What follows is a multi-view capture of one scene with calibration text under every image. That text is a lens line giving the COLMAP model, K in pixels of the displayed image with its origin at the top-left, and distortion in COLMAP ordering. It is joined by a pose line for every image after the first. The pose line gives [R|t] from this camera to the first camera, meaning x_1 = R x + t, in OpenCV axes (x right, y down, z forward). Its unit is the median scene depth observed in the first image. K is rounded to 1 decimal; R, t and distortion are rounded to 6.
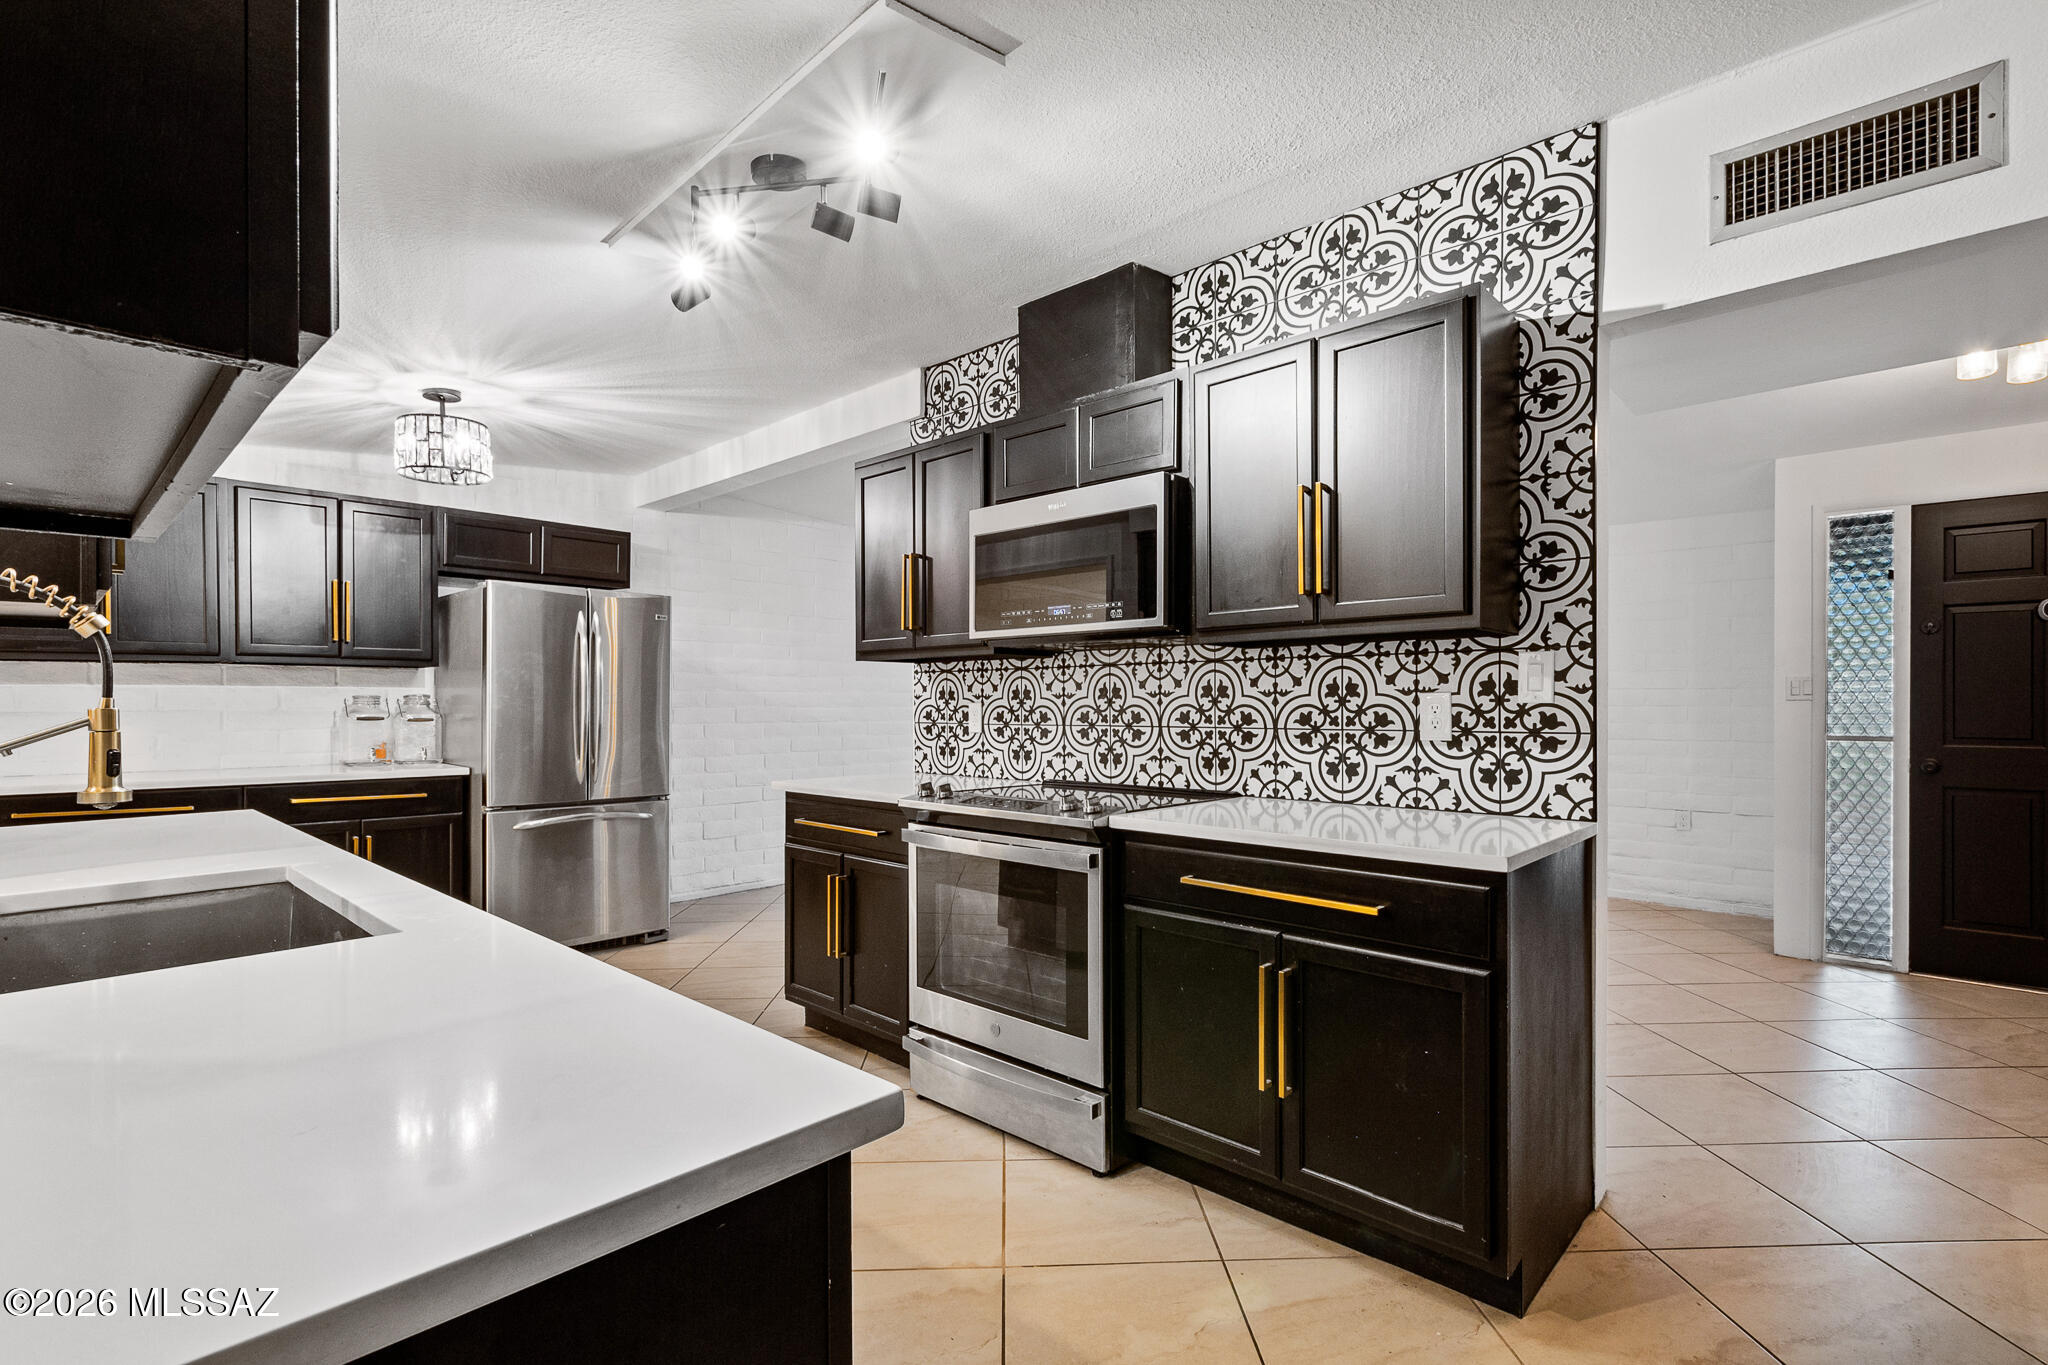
lens RADIAL K [[972.5, 0, 1024.0], [0, 972.5, 682.5], [0, 0, 1]] dist [0.018695, -0.004340]
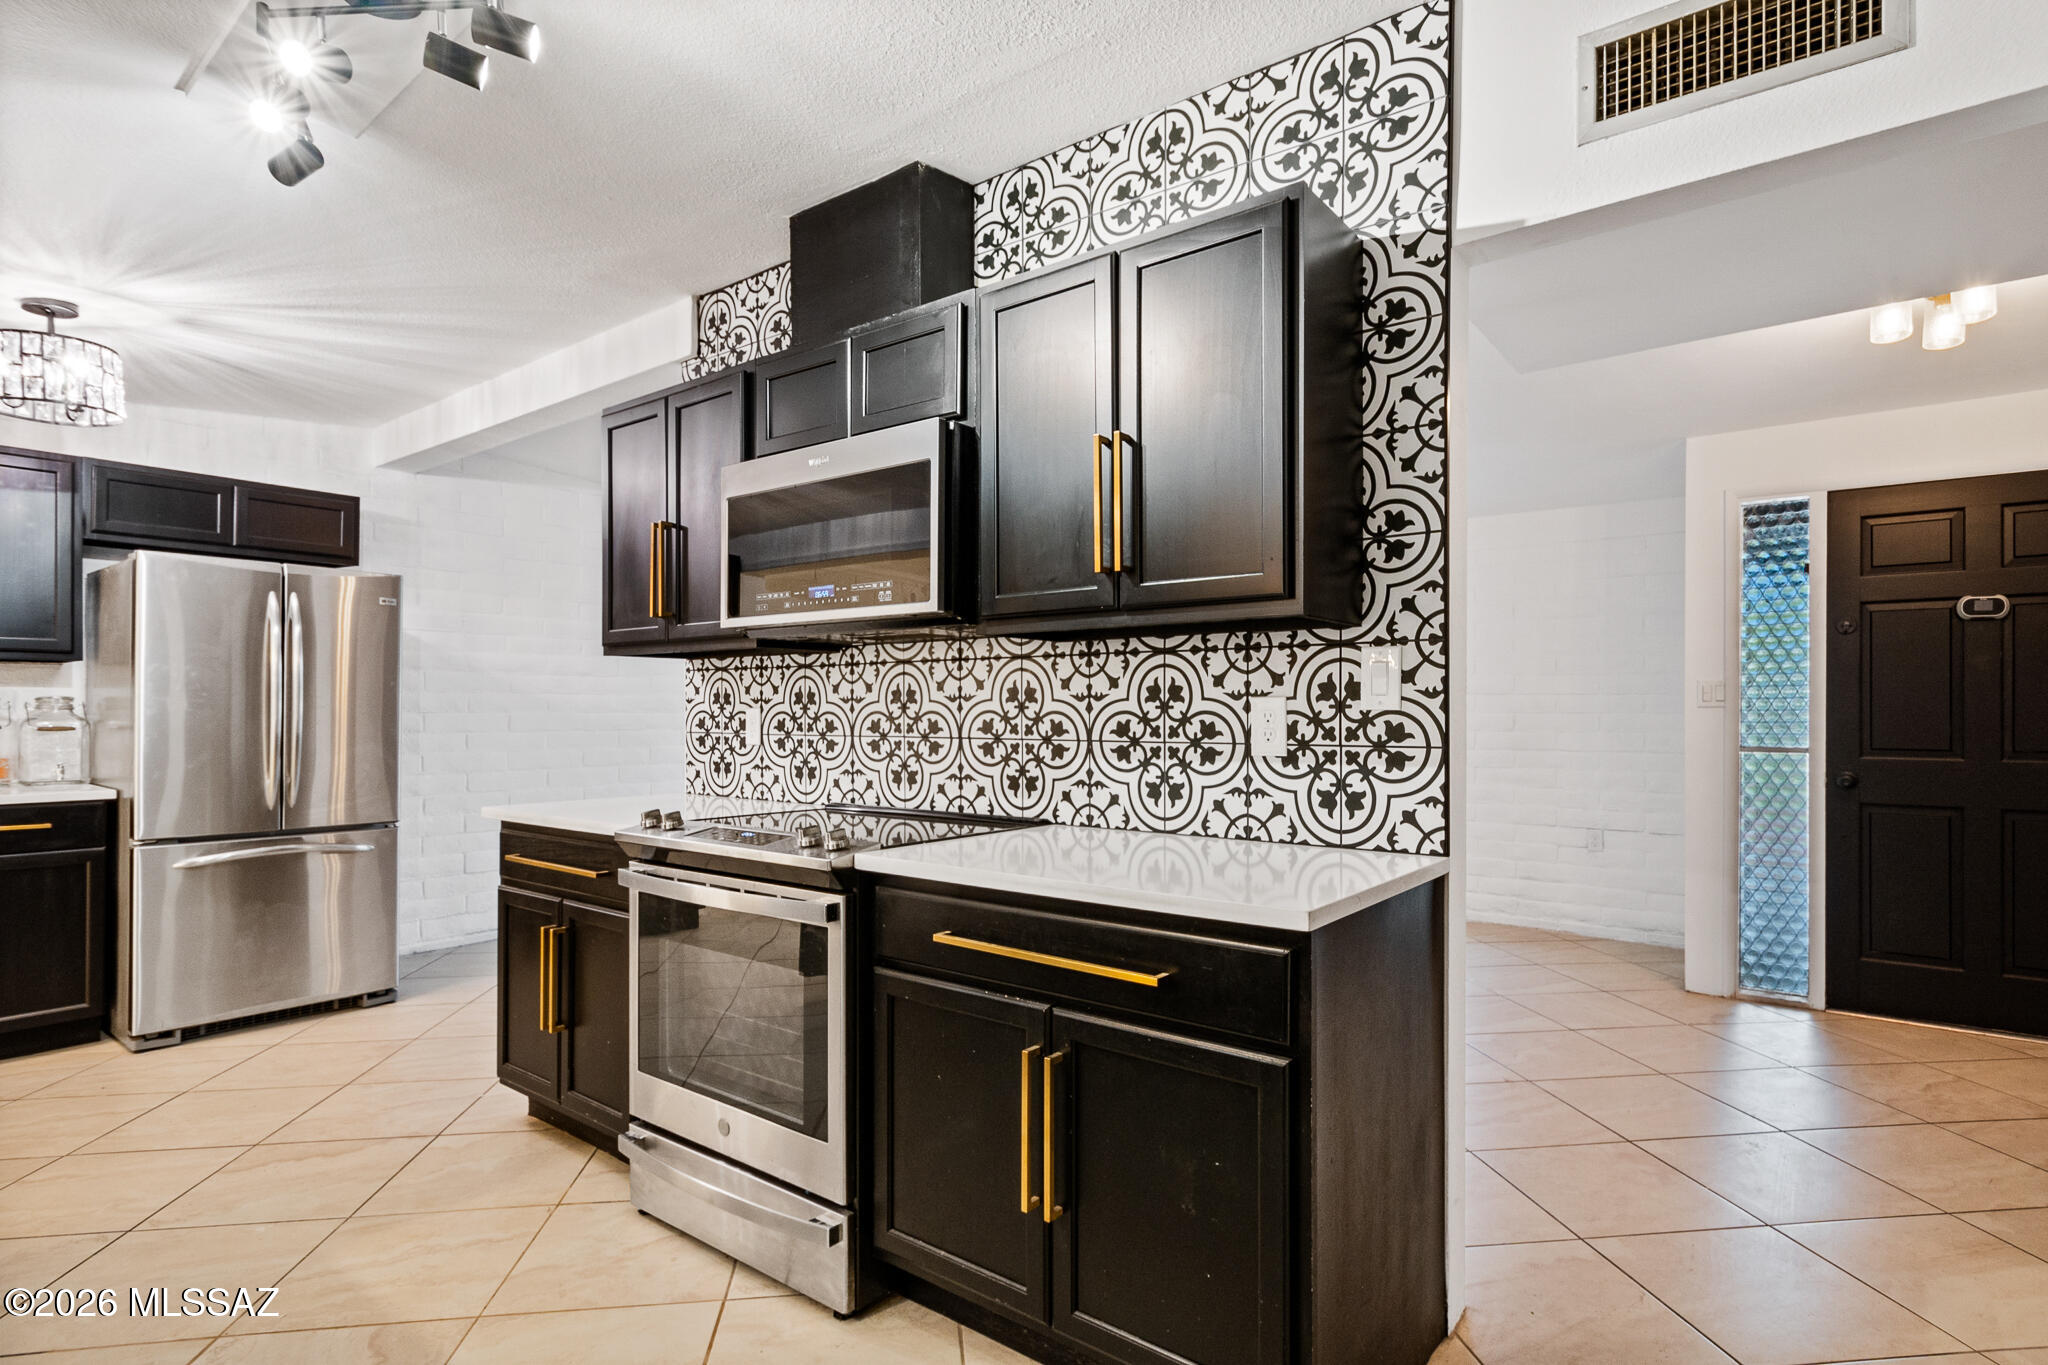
lens RADIAL K [[1077.3, 0, 1014.2], [0, 1077.3, 678.9], [0, 0, 1]] dist [0.018527, 0.000041]
pose [[0.996504, 0.004293, 0.083435, 0.099629], [-0.003790, 0.999974, -0.006194, 0.001283], [-0.083459, 0.005856, 0.996494, 0.090127]]
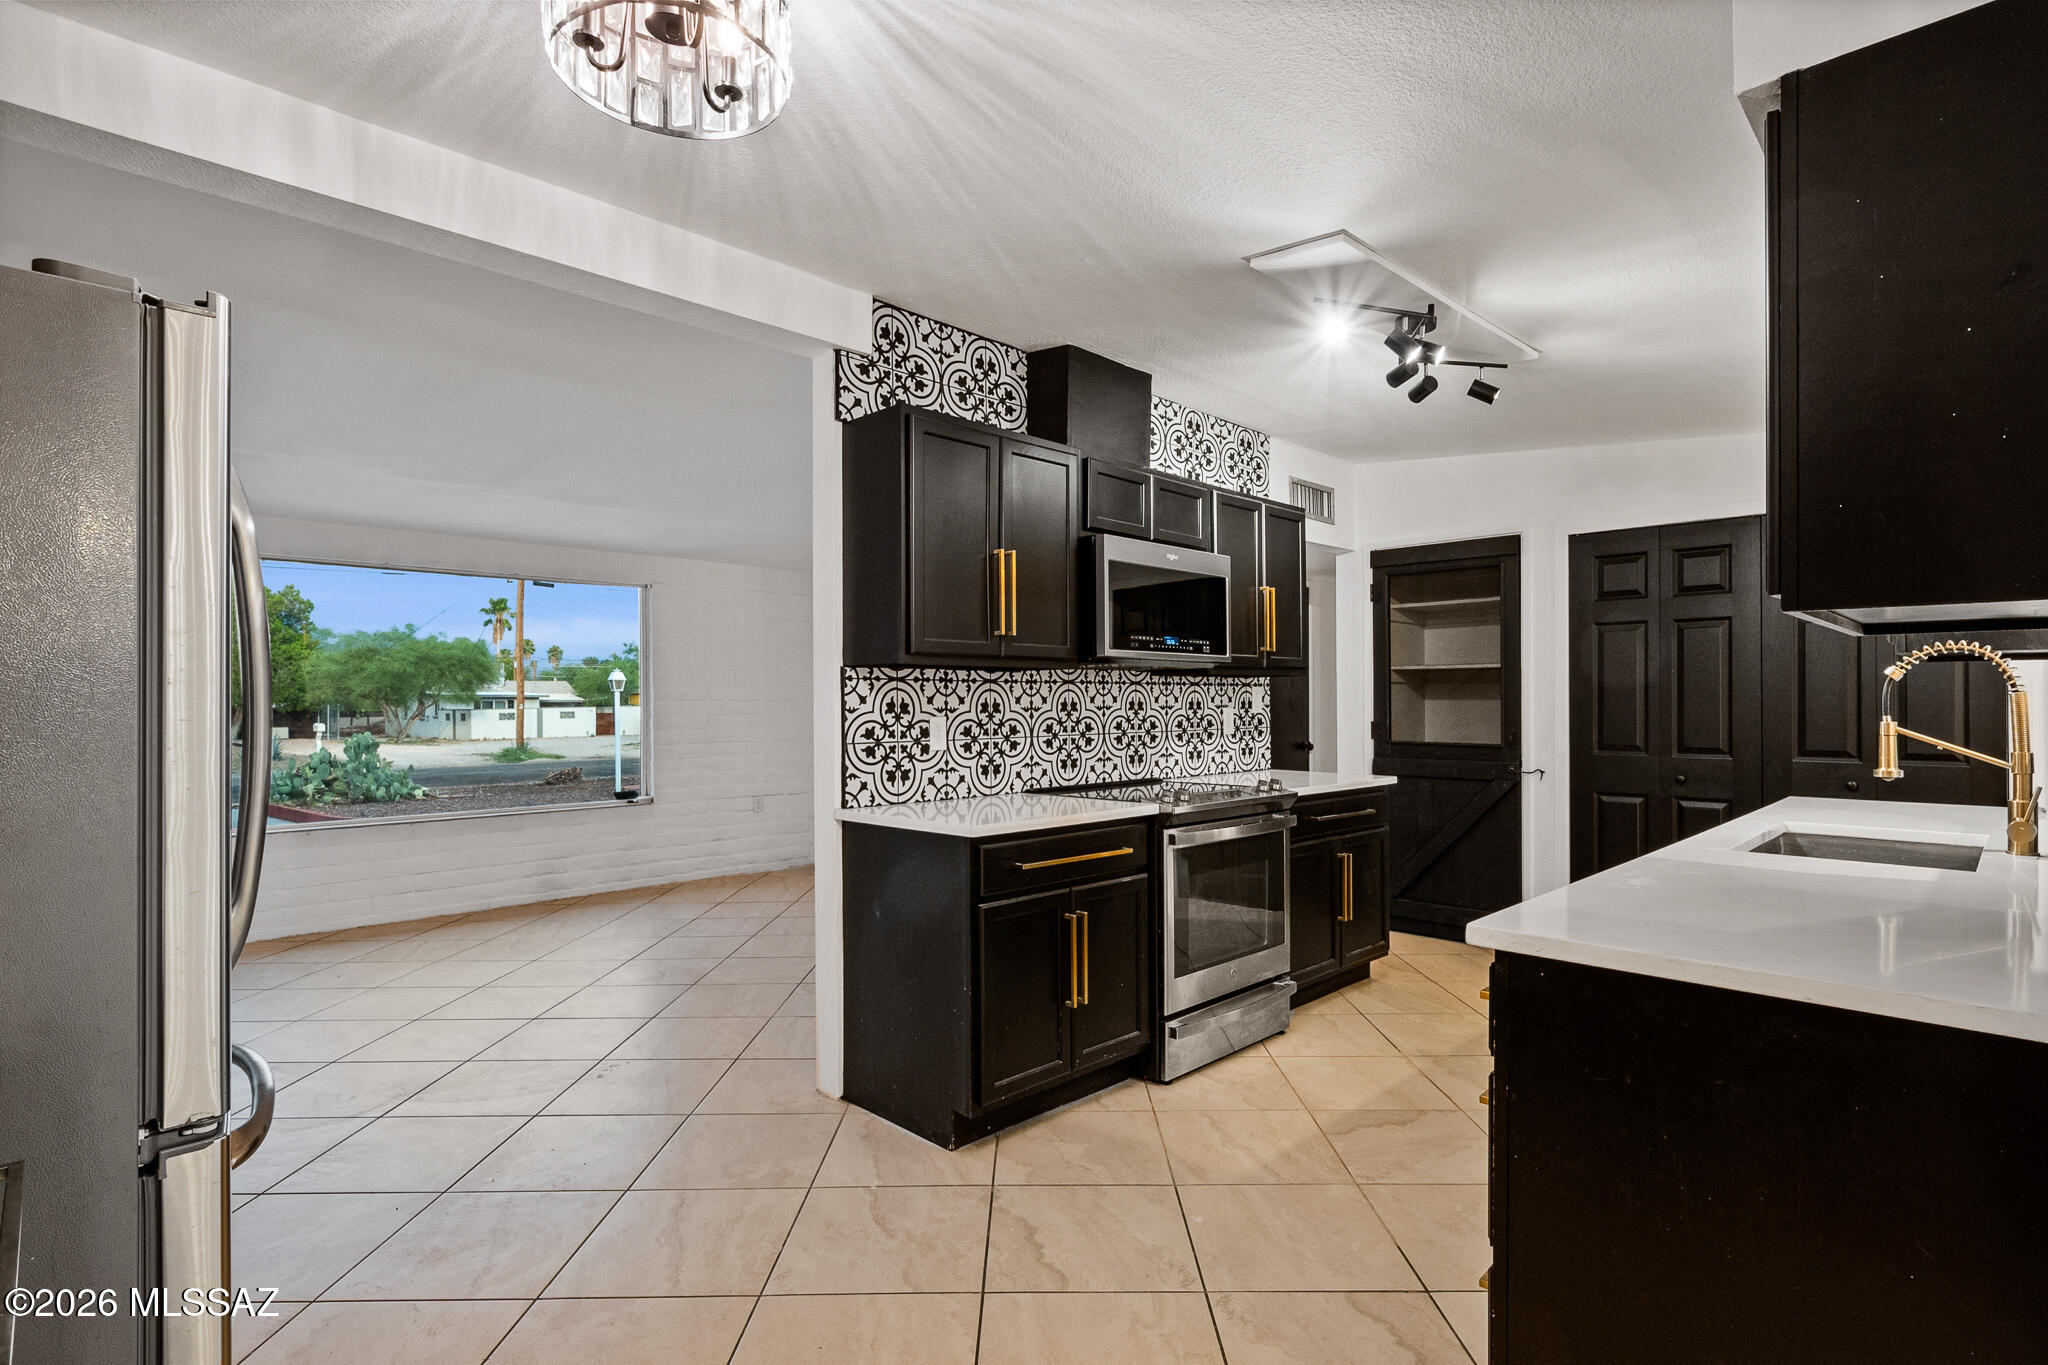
lens RADIAL K [[1006.7, 0, 1027.8], [0, 1006.7, 707.4], [0, 0, 1]] dist [-0.002080, 0.000127]
pose [[0.020984, 0.012368, 0.999703, -1.047410], [-0.003552, 0.999918, -0.012296, 0.025231], [-0.999774, -0.003292, 0.021026, 0.973792]]
